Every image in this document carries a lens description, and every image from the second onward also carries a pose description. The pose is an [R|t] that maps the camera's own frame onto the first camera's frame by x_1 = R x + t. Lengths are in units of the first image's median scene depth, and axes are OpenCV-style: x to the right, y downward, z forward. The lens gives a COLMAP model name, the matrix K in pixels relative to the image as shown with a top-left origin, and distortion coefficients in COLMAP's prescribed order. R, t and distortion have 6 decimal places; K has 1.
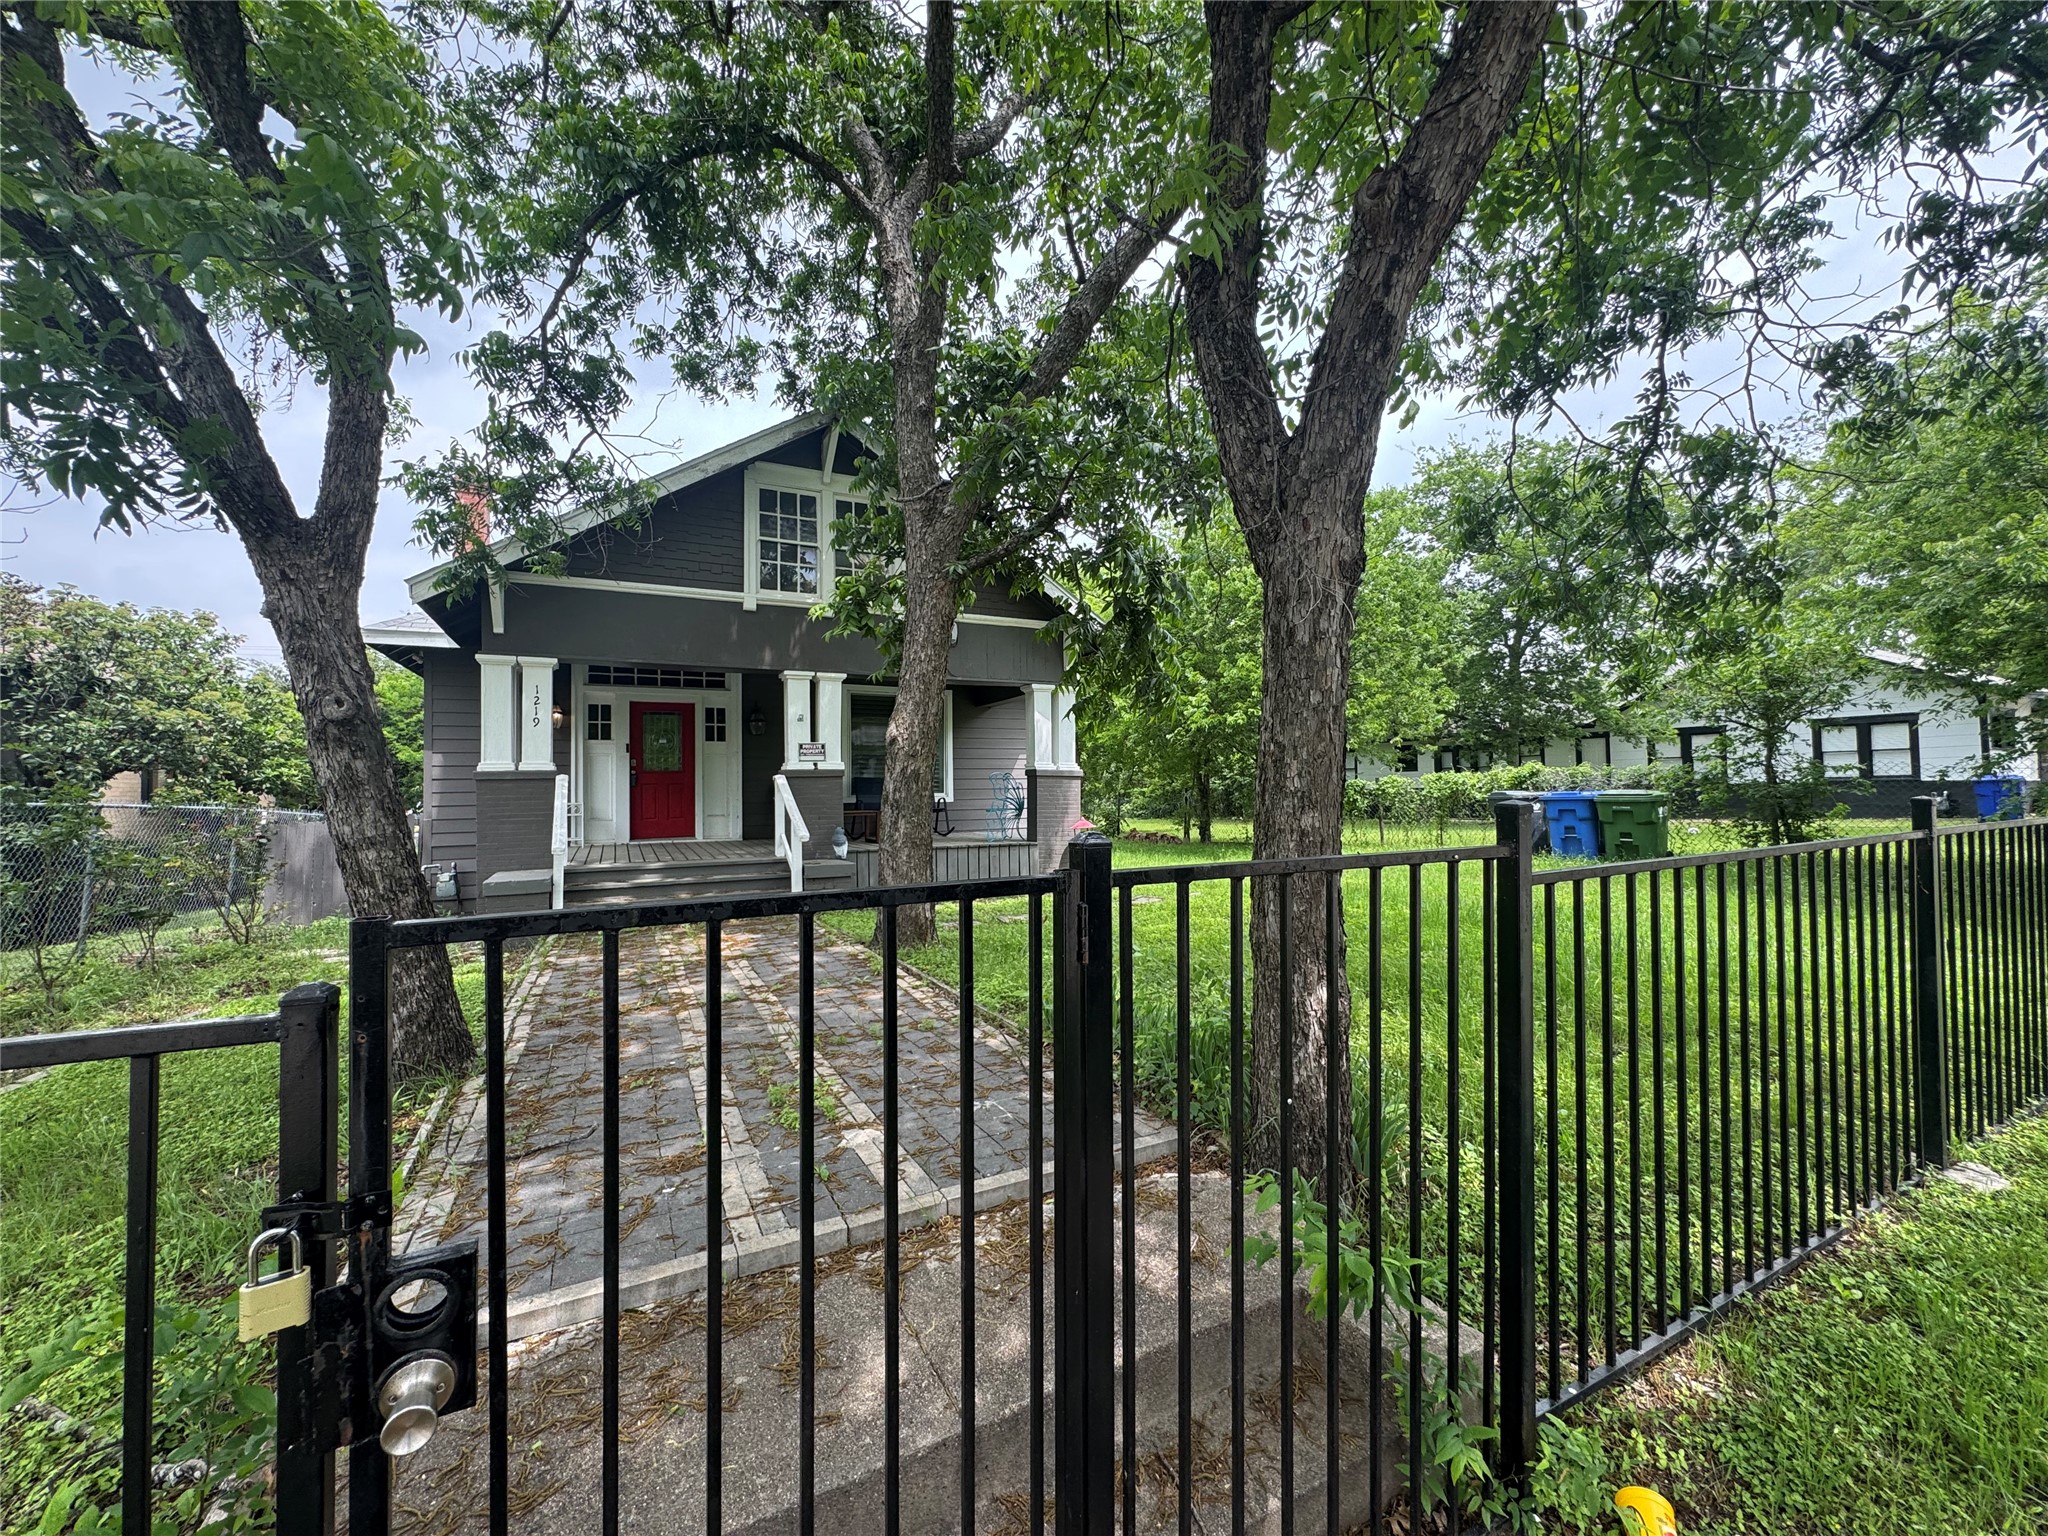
lens RADIAL K [[814.5, 0, 1028.0], [0, 814.5, 769.4], [0, 0, 1]] dist [-0.007277, -0.000055]
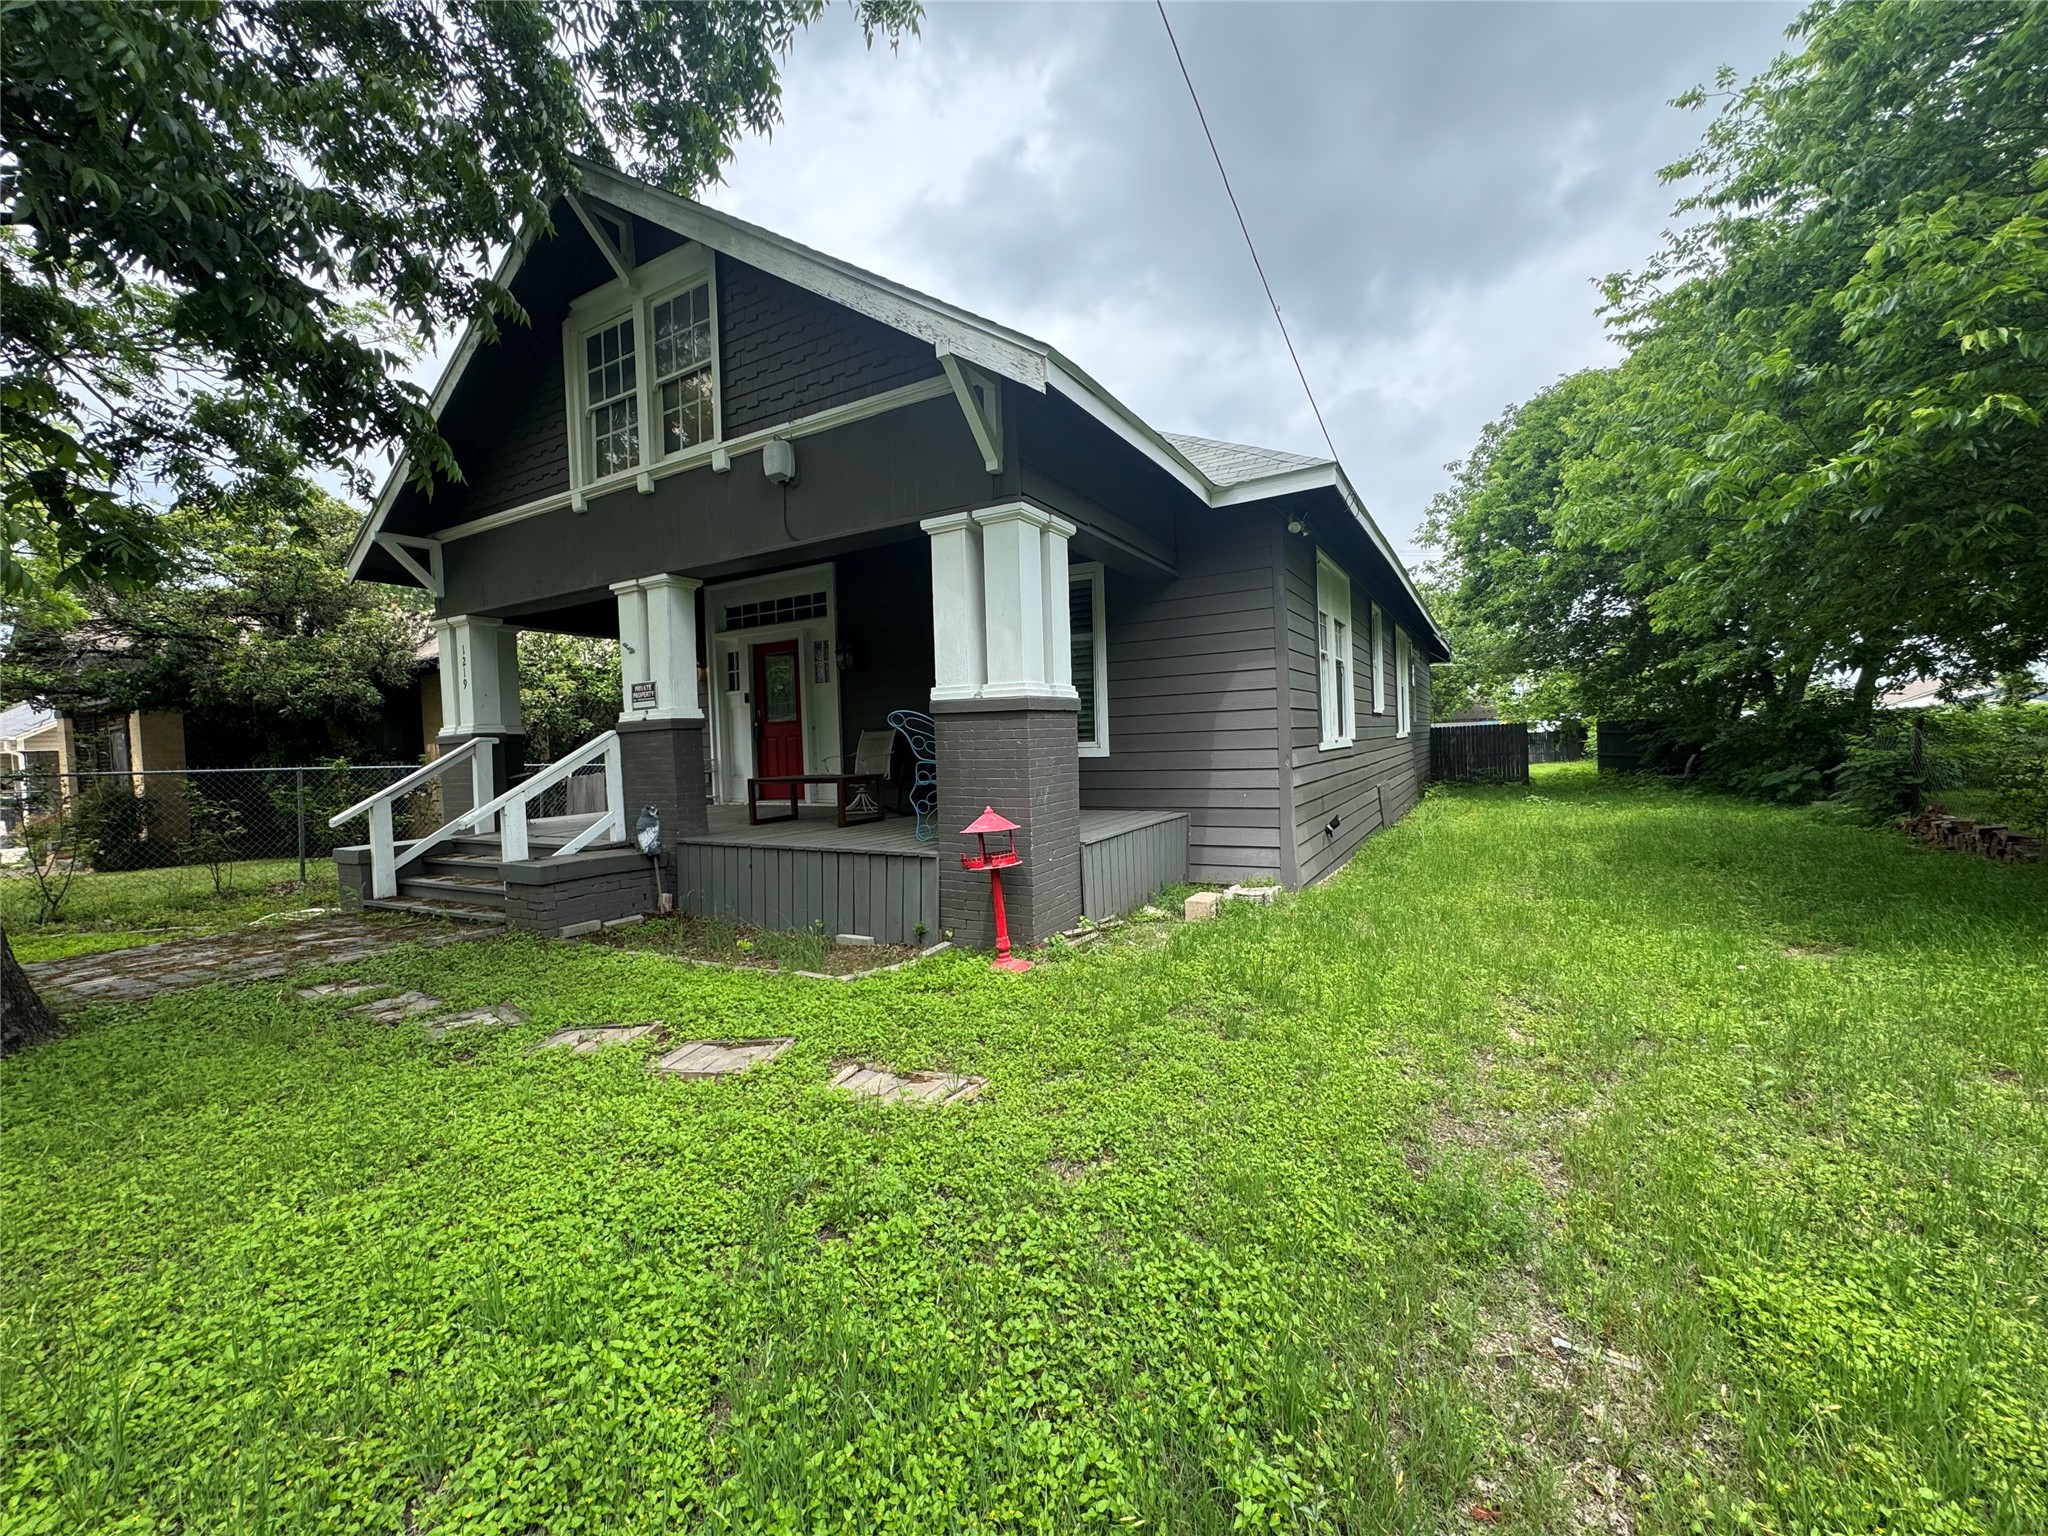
lens RADIAL K [[814.5, 0, 1023.4], [0, 814.5, 765.1], [0, 0, 1]] dist [-0.007277, -0.000055]
pose [[0.546924, 0.019487, -0.836955, 0.494947], [0.048130, 0.997344, 0.054673, 0.015397], [0.835797, -0.070184, 0.544534, 0.885919]]
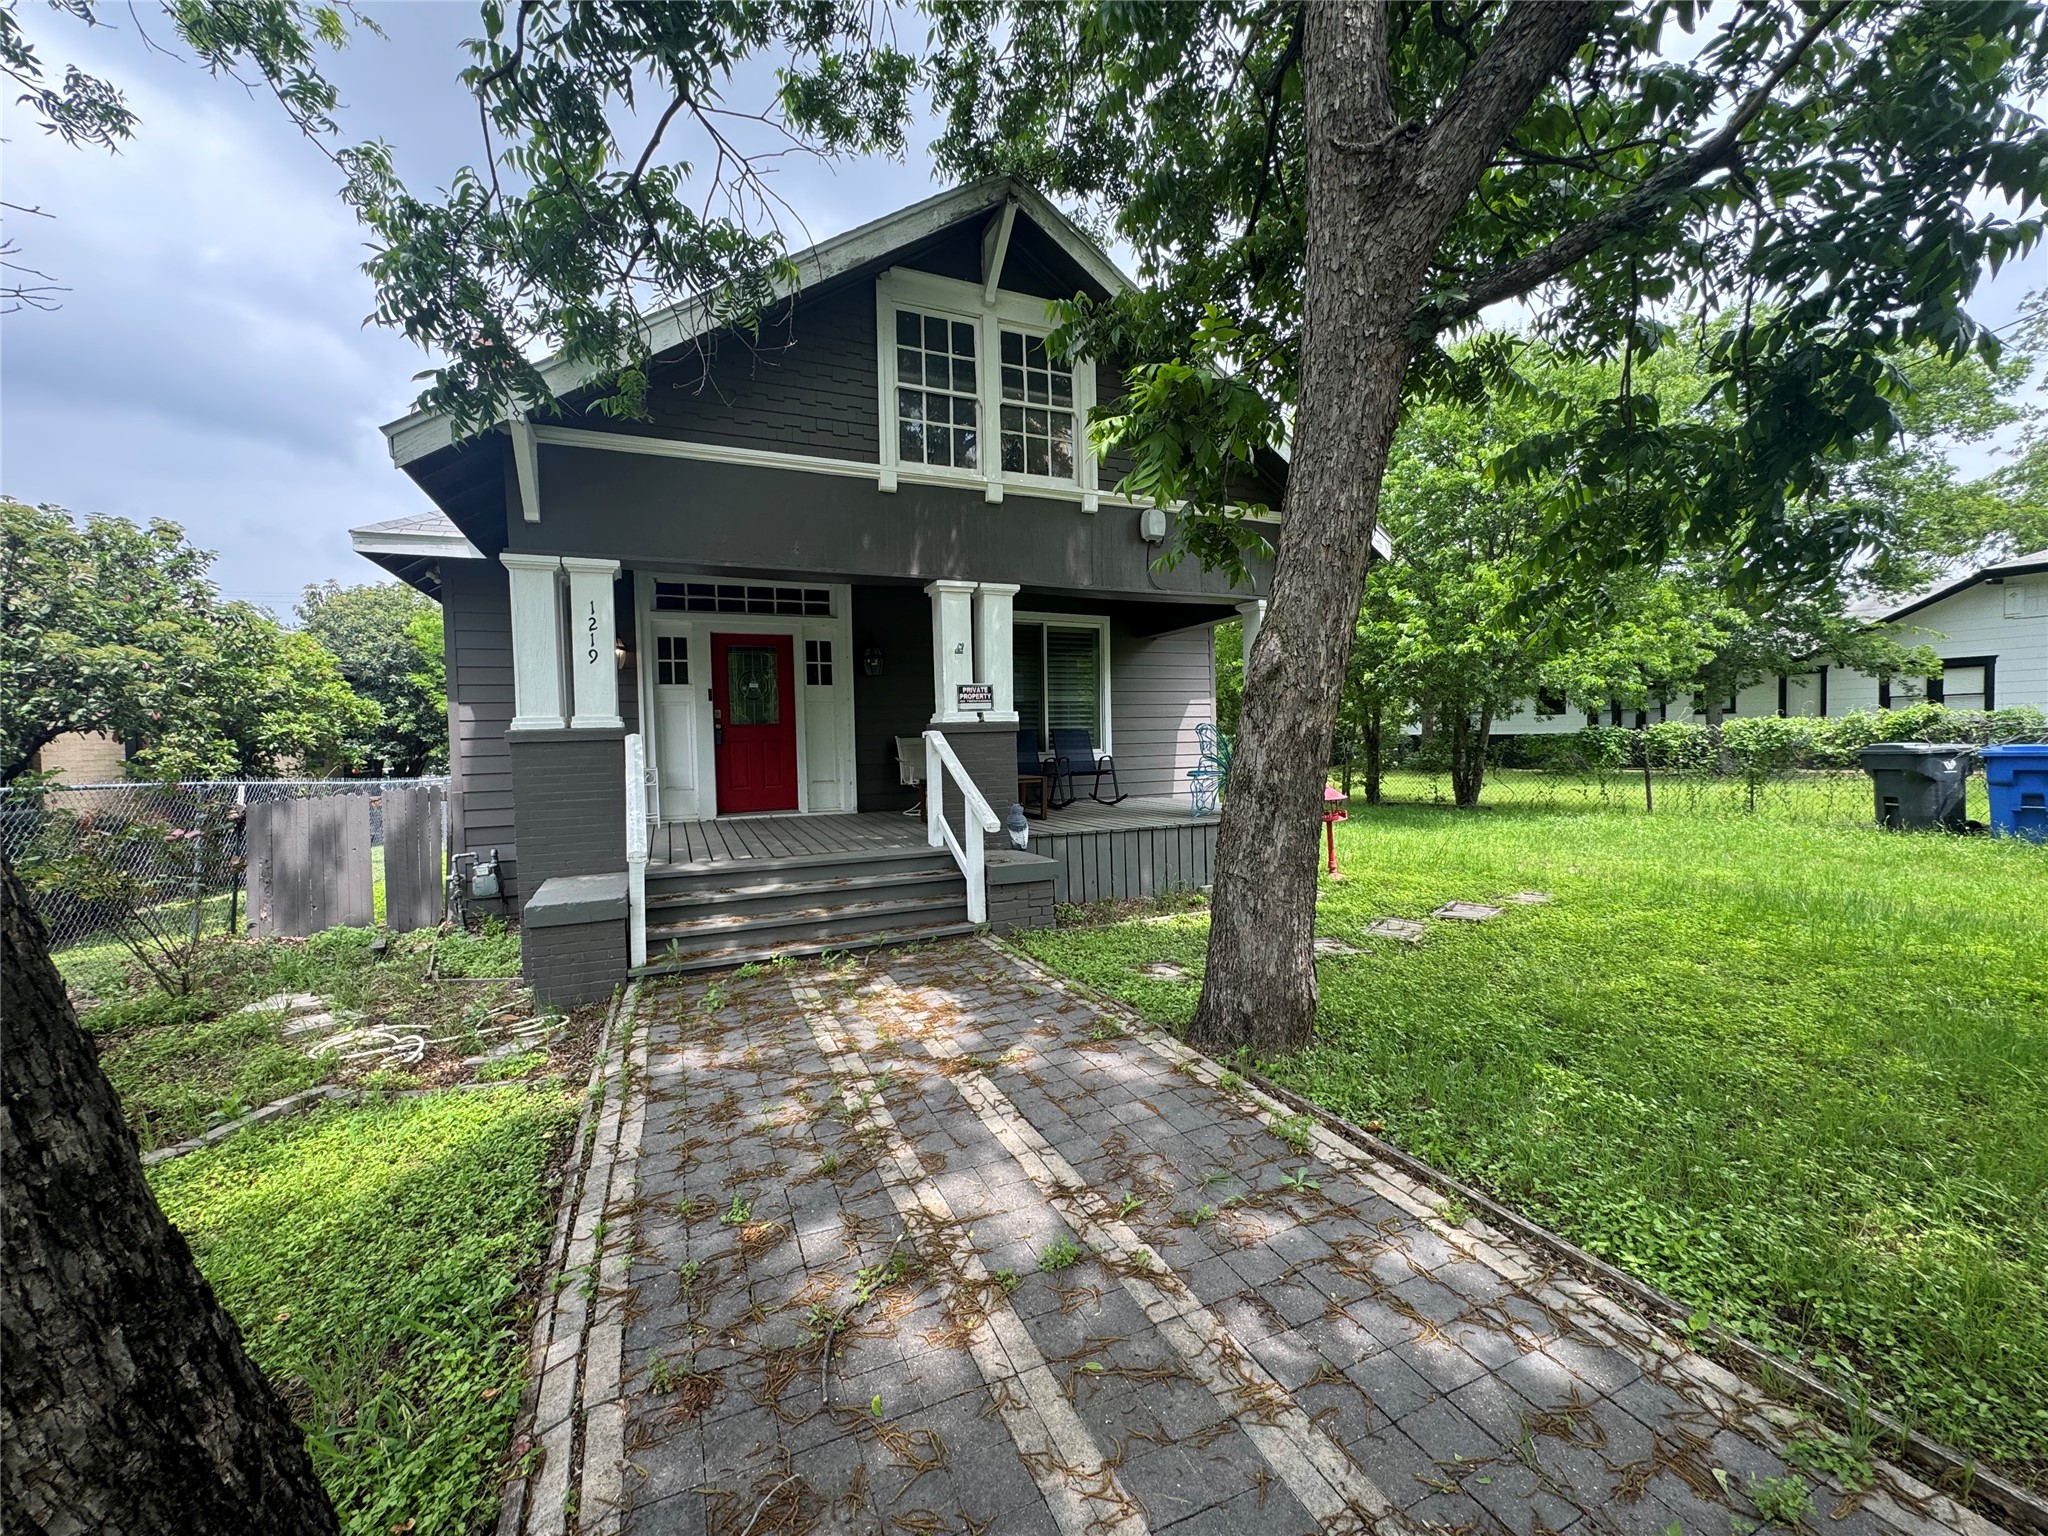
lens RADIAL K [[814.5, 0, 1025.4], [0, 814.5, 765.8], [0, 0, 1]] dist [-0.007277, -0.000055]
pose [[0.998550, -0.004582, -0.053637, -0.183676], [0.007989, 0.997951, 0.063477, -0.006755], [0.053236, -0.063814, 0.996541, 0.295971]]
